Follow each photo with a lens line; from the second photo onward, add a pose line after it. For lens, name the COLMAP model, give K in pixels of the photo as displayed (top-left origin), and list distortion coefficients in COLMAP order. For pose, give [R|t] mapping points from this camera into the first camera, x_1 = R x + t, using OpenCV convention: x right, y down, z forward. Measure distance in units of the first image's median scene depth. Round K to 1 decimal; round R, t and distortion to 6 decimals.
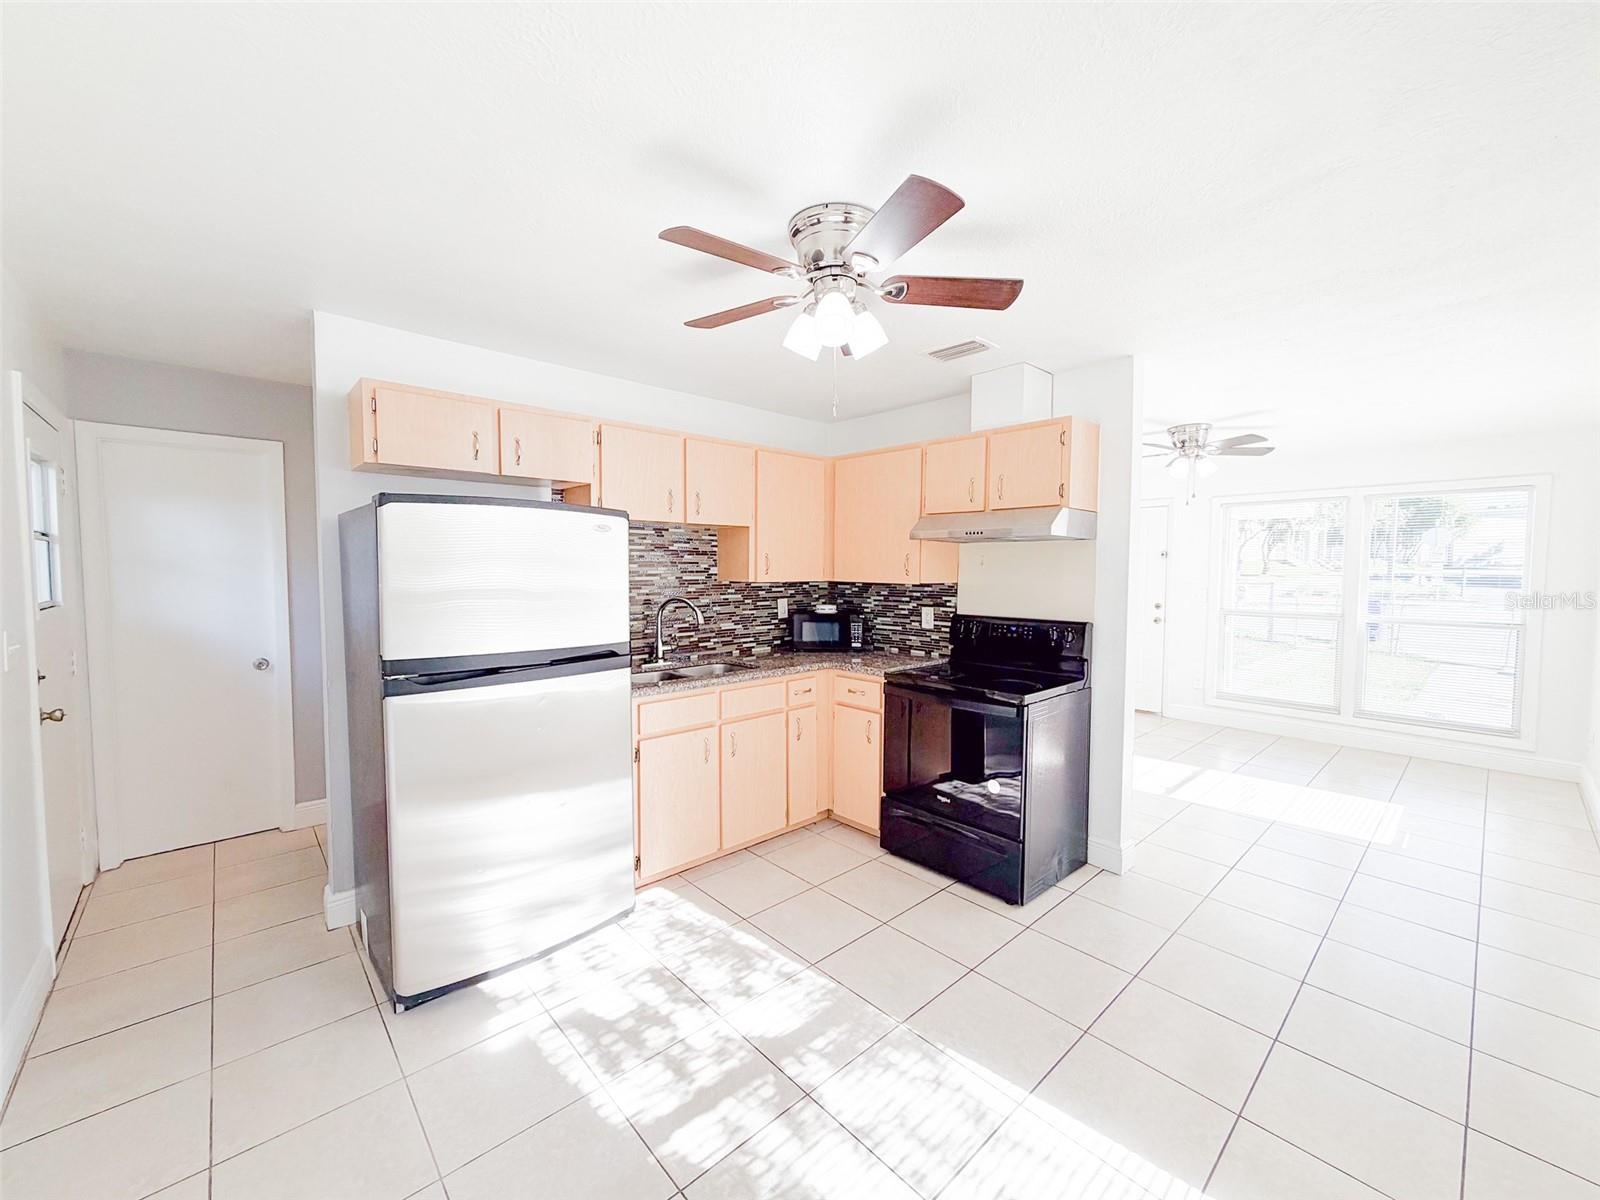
lens RADIAL K [[637.9, 0, 796.5], [0, 637.9, 600.1], [0, 0, 1]] dist [-0.001642, 0.000454]
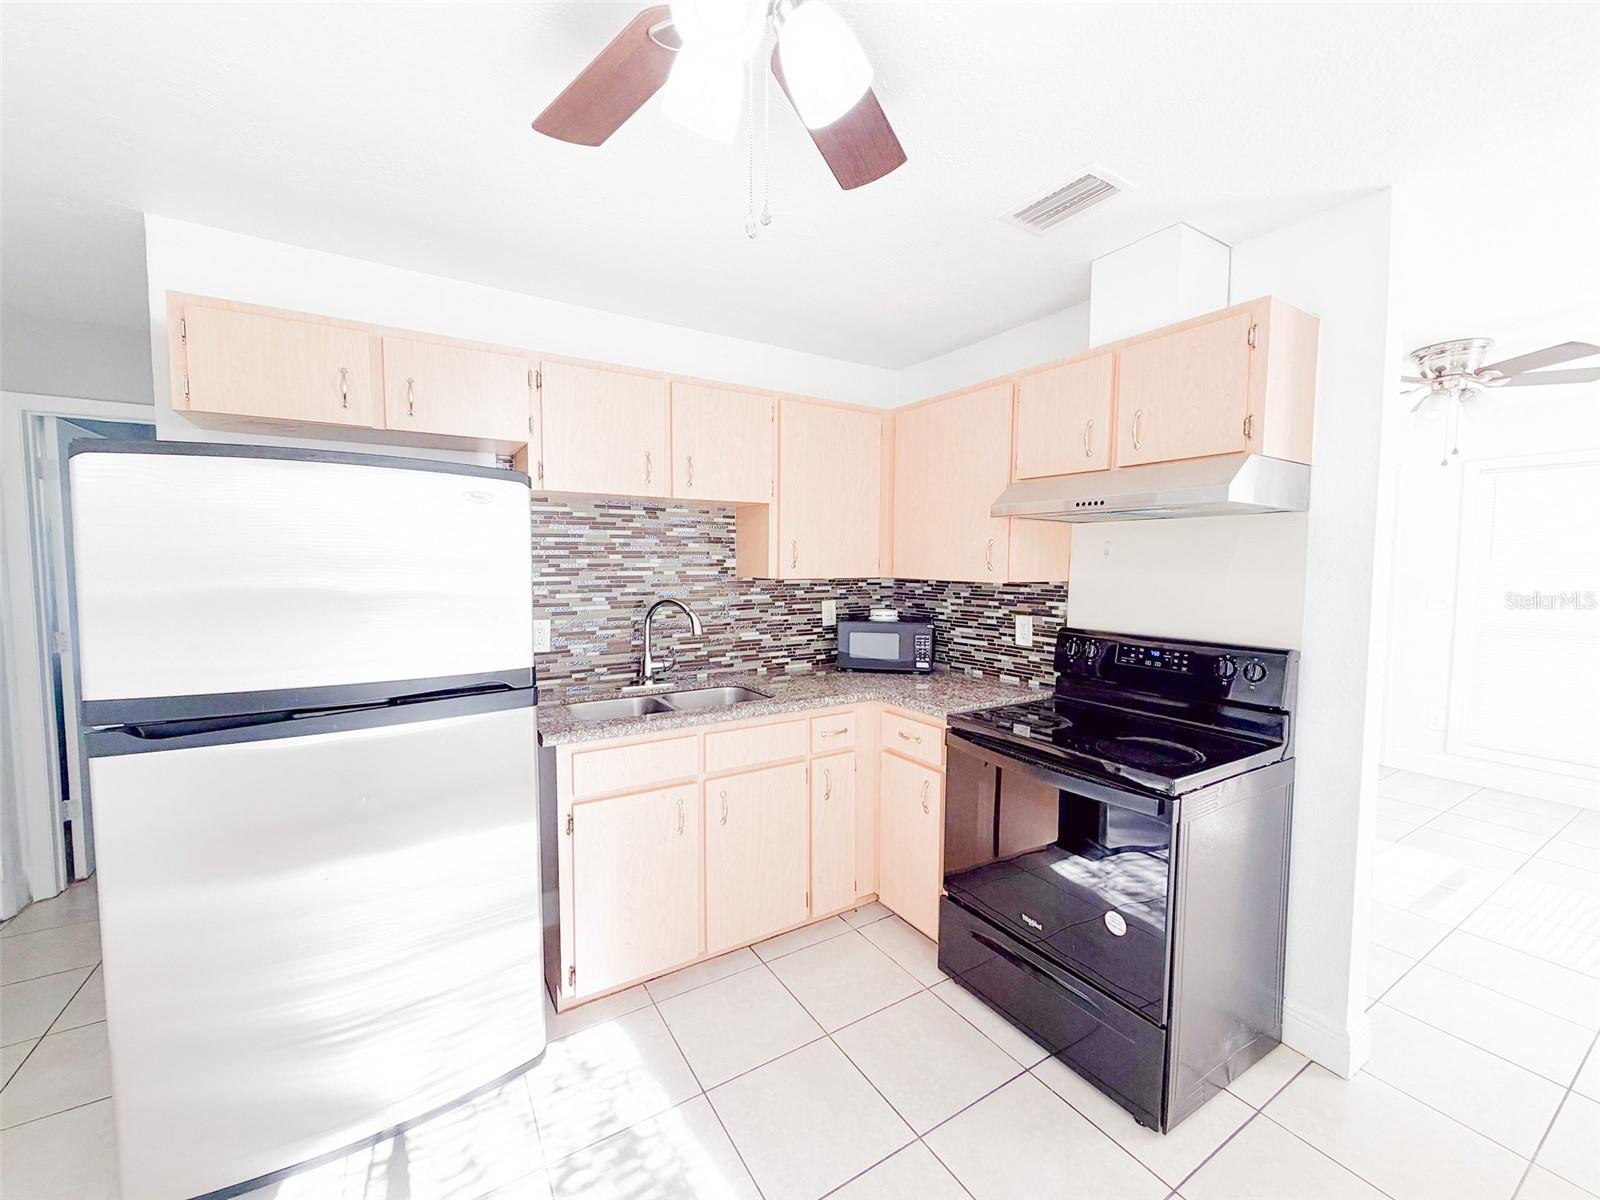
lens RADIAL K [[637.9, 0, 795.7], [0, 637.9, 599.7], [0, 0, 1]] dist [-0.001642, 0.000454]
pose [[0.982265, 0.011548, -0.187144, 0.101630], [-0.010108, 0.999912, 0.008650, -0.011428], [0.187228, -0.006605, 0.982294, 0.296298]]
